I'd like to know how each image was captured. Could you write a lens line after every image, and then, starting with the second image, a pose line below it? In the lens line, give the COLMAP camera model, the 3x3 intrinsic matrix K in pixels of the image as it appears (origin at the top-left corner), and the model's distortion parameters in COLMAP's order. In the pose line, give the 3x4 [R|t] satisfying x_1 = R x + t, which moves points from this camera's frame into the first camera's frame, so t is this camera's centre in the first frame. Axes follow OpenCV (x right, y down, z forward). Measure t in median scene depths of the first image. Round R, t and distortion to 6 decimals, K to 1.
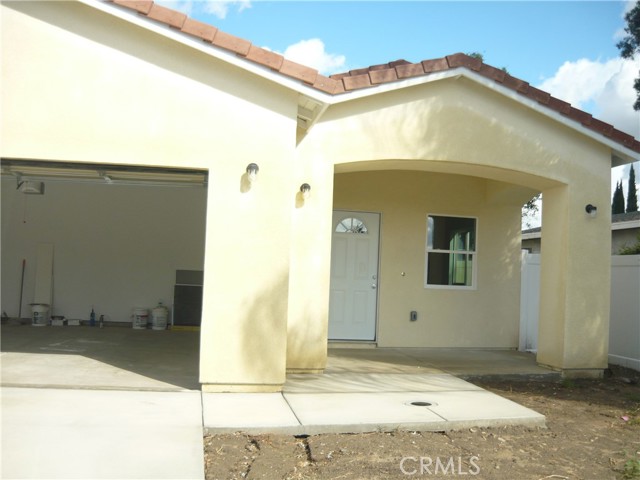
lens RADIAL K [[654.6, 0, 320.2], [0, 654.6, 247.8], [0, 0, 1]] dist [-0.146133, 0.005386]
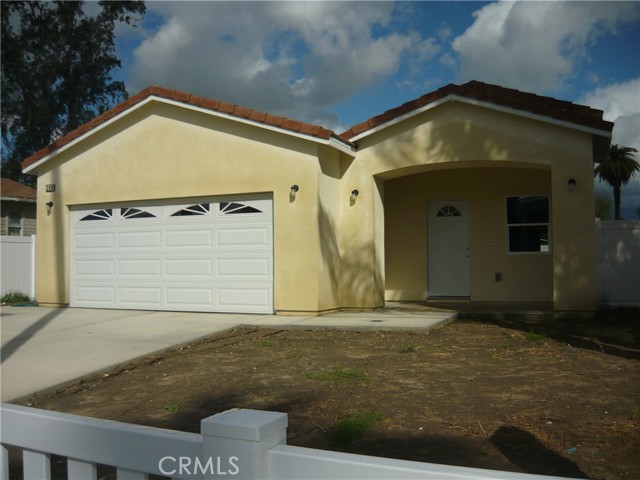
lens RADIAL K [[654.6, 0, 320.2], [0, 654.6, 247.8], [0, 0, 1]] dist [-0.146133, 0.005386]
pose [[0.821593, -0.062072, -0.566685, 0.754361], [0.065518, 0.997749, -0.014300, 0.054928], [0.566297, -0.025380, 0.823810, -0.331035]]
